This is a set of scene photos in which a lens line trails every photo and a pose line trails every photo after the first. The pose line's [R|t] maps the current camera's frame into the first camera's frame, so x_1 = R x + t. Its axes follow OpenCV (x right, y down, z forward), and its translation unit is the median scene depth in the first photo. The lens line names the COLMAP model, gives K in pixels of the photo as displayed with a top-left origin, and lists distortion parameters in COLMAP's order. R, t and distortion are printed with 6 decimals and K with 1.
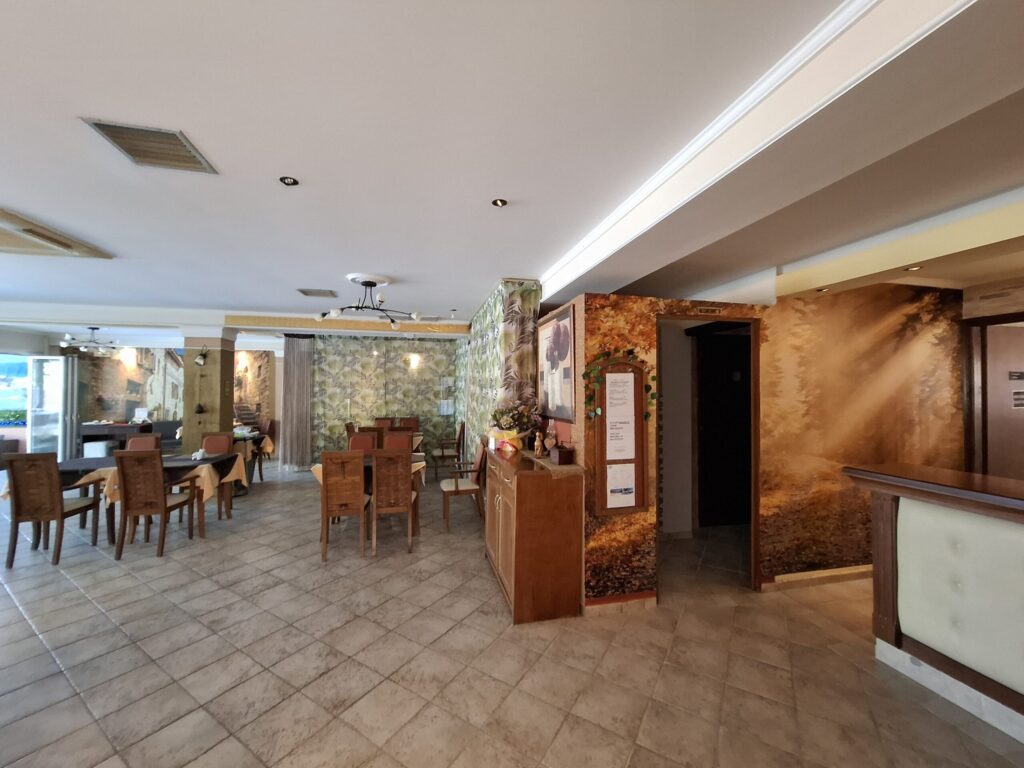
lens RADIAL K [[406.4, 0, 508.5], [0, 406.4, 381.7], [0, 0, 1]] dist [-0.005058, 0.001182]
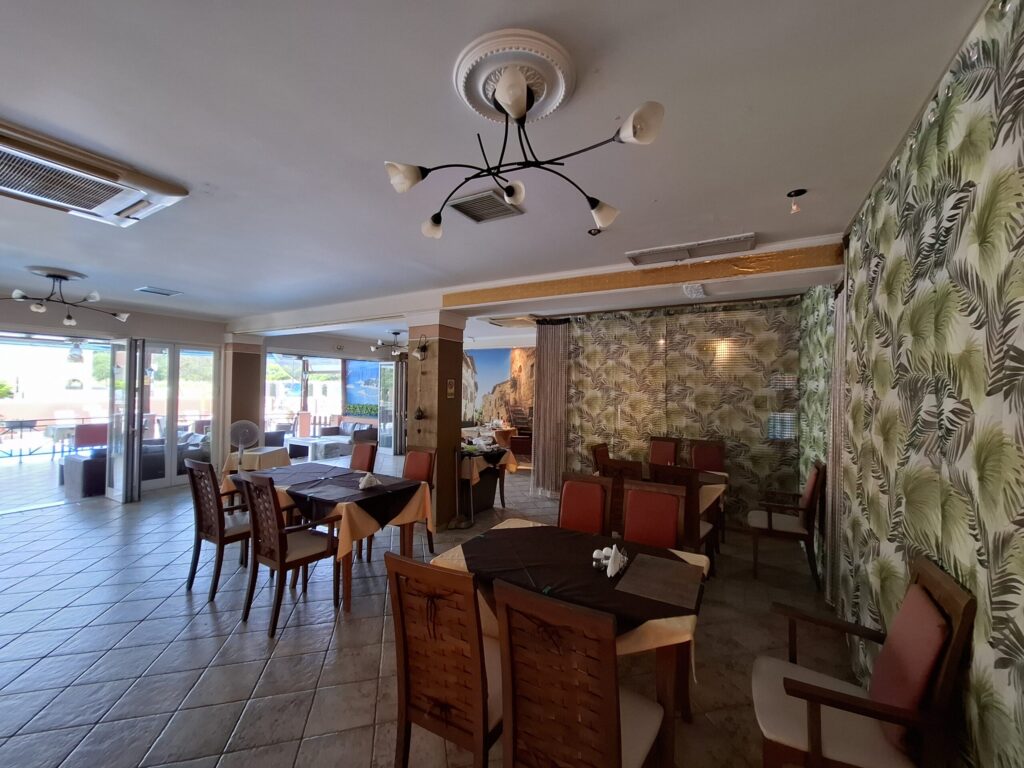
lens RADIAL K [[406.4, 0, 513.6], [0, 406.4, 385.4], [0, 0, 1]] dist [-0.005058, 0.001182]
pose [[0.739947, 0.000450, -0.672665, -0.053339], [0.000184, 1.000000, 0.000871, 0.006559], [0.672665, -0.000768, 0.739946, 0.370549]]
